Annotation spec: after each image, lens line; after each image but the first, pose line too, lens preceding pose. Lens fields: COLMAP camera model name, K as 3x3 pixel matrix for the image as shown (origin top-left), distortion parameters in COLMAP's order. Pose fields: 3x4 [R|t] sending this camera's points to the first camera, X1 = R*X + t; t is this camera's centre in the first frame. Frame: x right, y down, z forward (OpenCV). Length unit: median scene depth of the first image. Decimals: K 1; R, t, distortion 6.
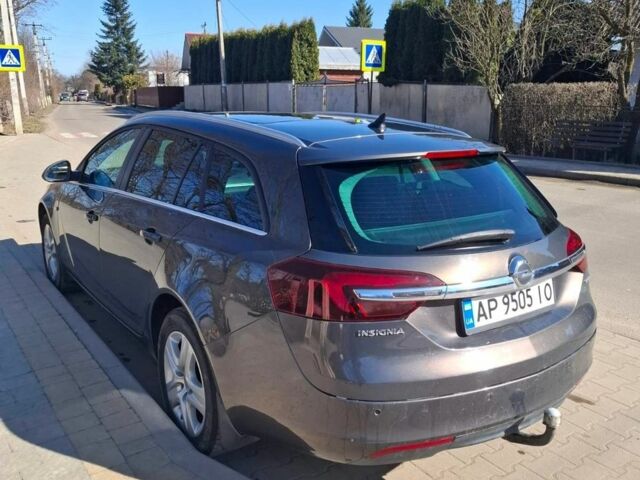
lens RADIAL K [[581.0, 0, 320.0], [0, 581.0, 240.0], [0, 0, 1]] dist [0.102604, -0.154694]
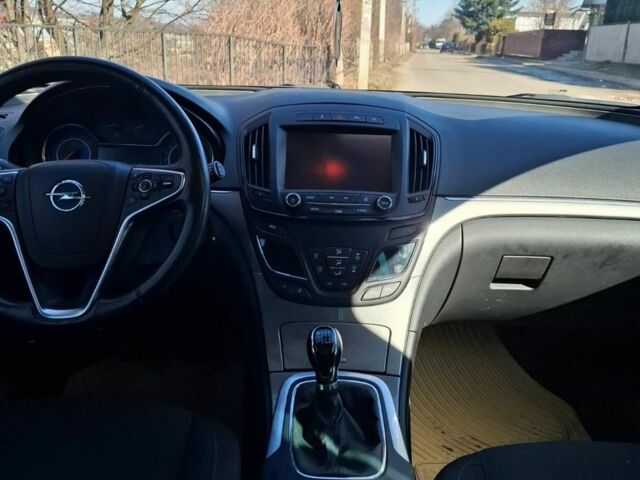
lens RADIAL K [[581.1, 0, 325.1], [0, 581.1, 241.9], [0, 0, 1]] dist [0.102094, -0.158758]
pose [[0.851058, 0.199053, -0.485879, -0.052162], [-0.161045, 0.979712, 0.119282, -0.022818], [0.499765, -0.023268, 0.865848, 0.113591]]
